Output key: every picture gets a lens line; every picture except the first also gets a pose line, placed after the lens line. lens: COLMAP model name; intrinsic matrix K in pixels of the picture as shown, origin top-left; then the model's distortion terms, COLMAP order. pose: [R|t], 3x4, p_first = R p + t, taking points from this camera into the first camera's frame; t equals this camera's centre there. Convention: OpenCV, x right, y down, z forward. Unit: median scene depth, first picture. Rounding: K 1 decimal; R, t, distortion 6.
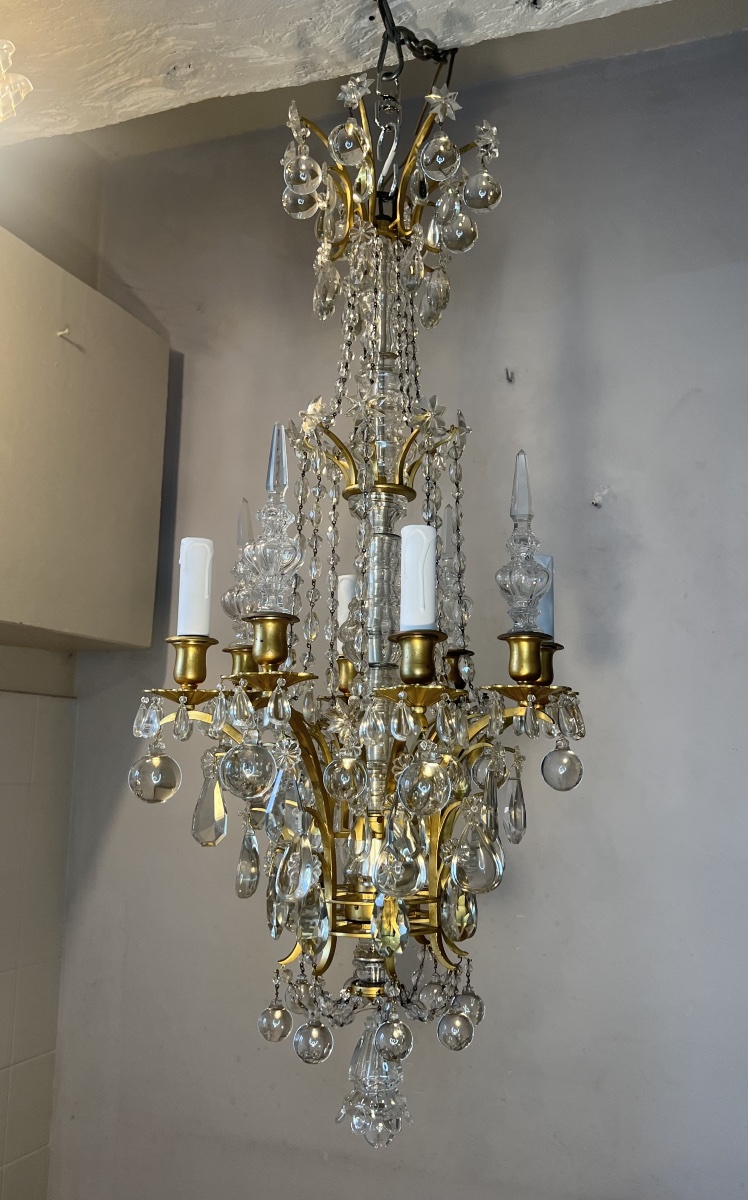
lens RADIAL K [[1092.1, 0, 390.3], [0, 1092.1, 596.6], [0, 0, 1]] dist [0.000565, -0.003443]
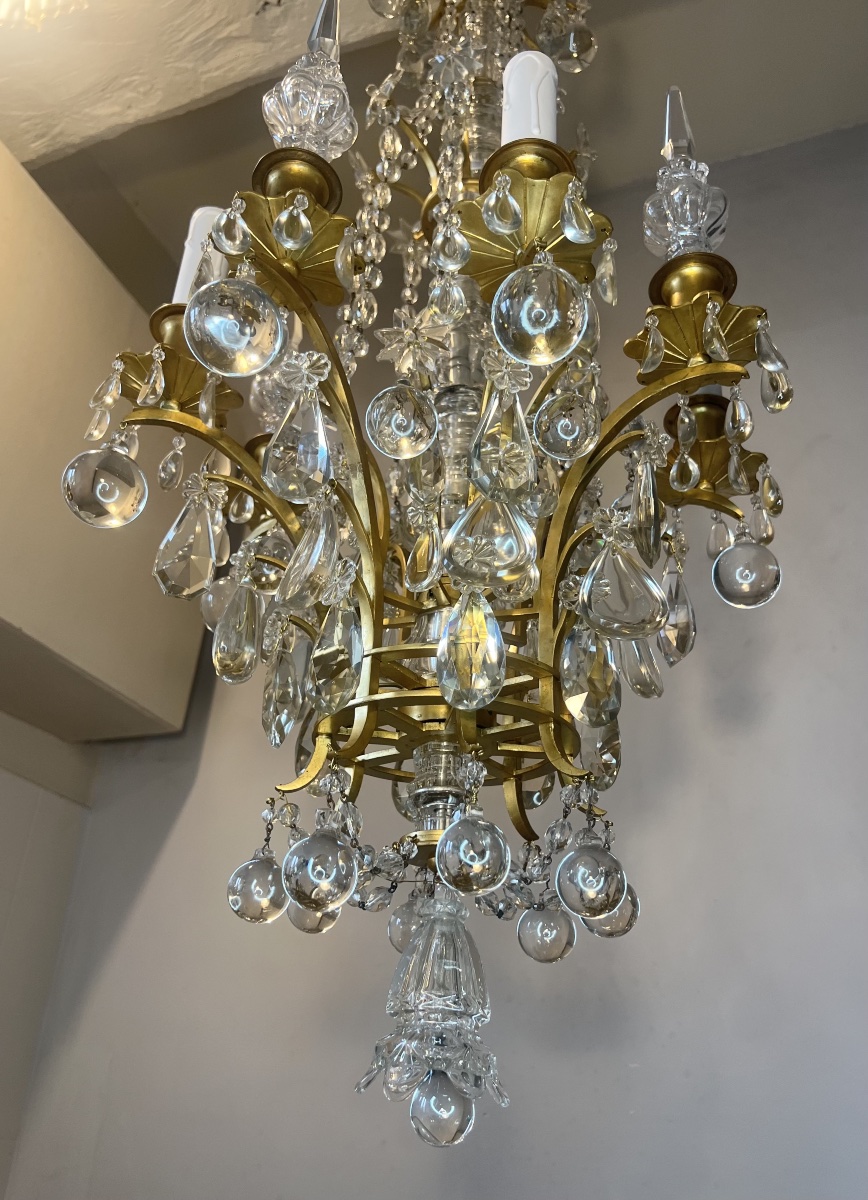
lens RADIAL K [[1045.1, 0, 434.0], [0, 1045.1, 600.0], [0, 0, 1]] dist [0.013064, 0.001747]
pose [[0.998798, 0.025821, -0.041674, 0.000357], [-0.038479, 0.939630, -0.340021, 0.389042], [0.030379, 0.341216, 0.939494, 0.419983]]
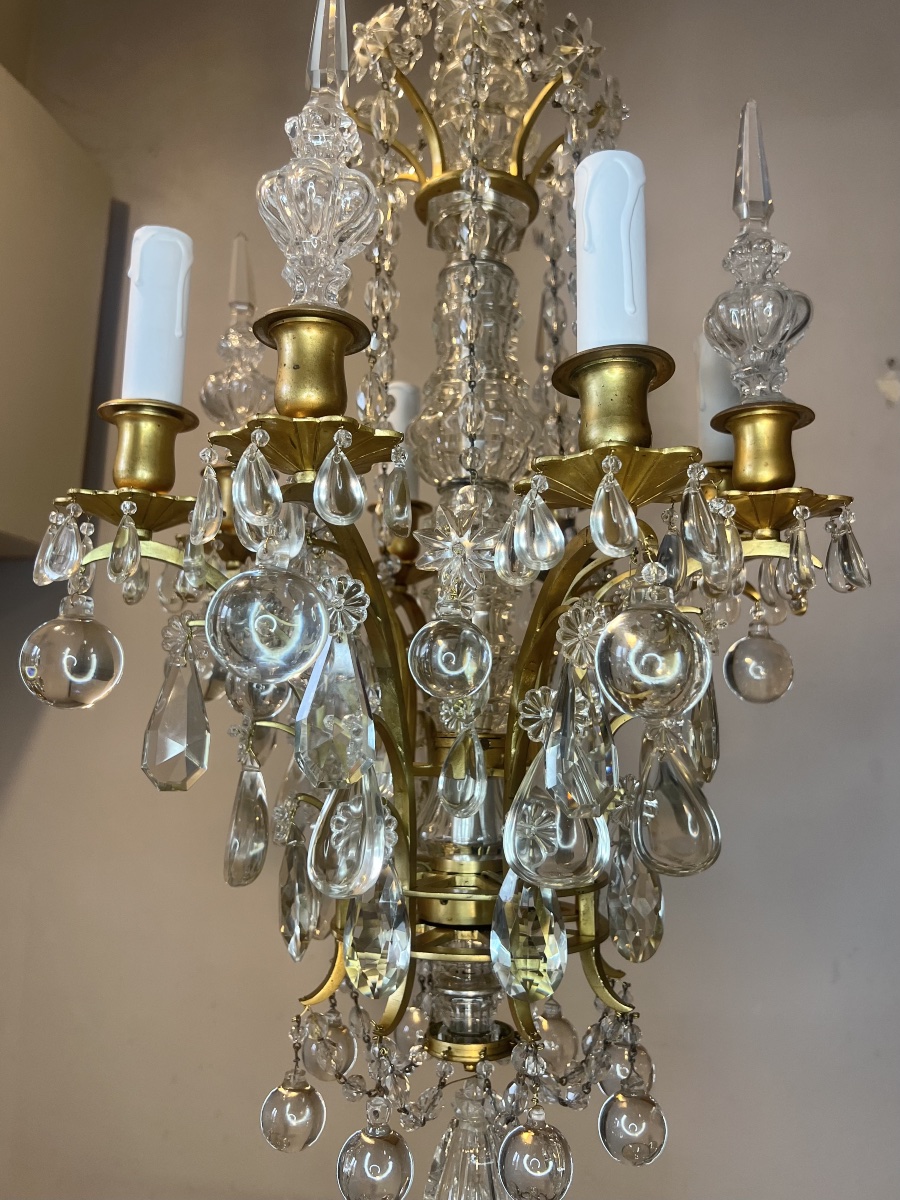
lens RADIAL K [[962.1, 0, 450.0], [0, 962.1, 600.0], [0, 0, 1]] dist [-0.000428, -0.000961]
pose [[0.992247, 0.021917, 0.122332, -0.084593], [-0.023755, 0.999626, 0.013584, 0.115310], [-0.121989, -0.016385, 0.992396, 0.477182]]
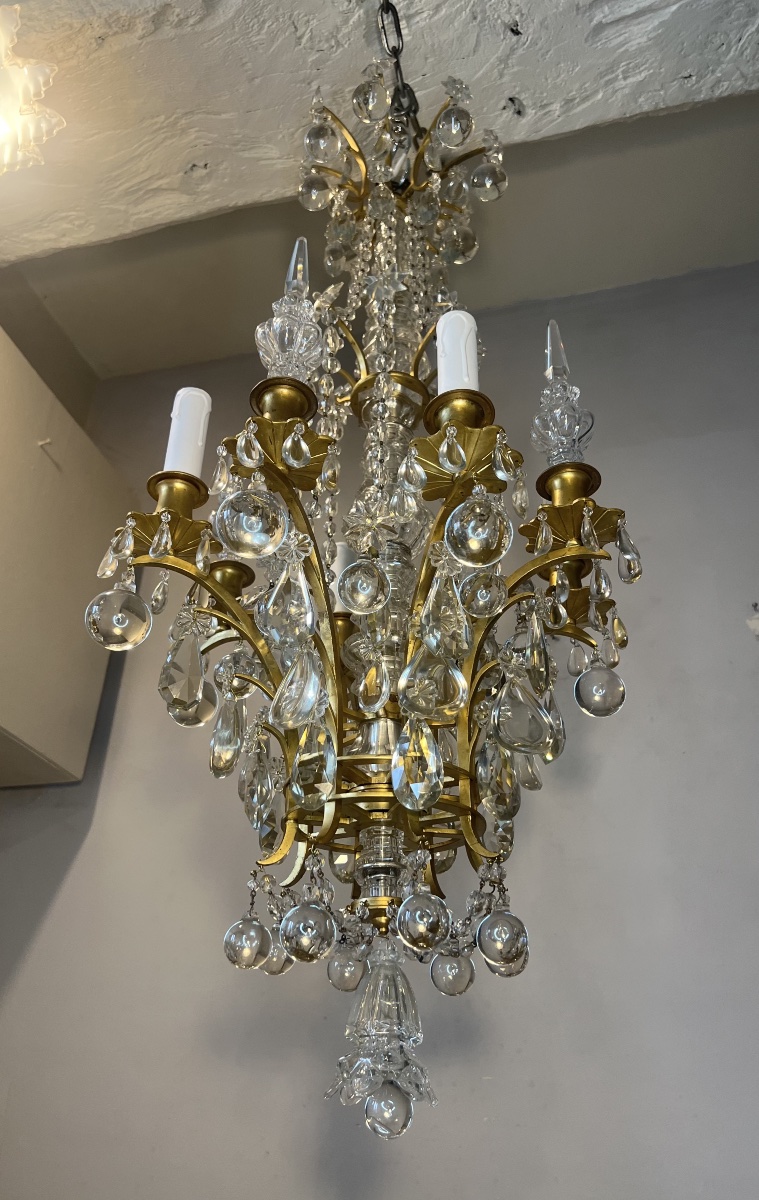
lens RADIAL K [[974.1, 0, 379.5], [0, 974.1, 600.0], [0, 0, 1]] dist [0.037996, -0.037643]
pose [[0.995939, 0.057122, 0.069584, -0.066847], [-0.026516, 0.924760, -0.379625, 0.384582], [-0.086034, 0.376239, 0.922520, 0.291761]]
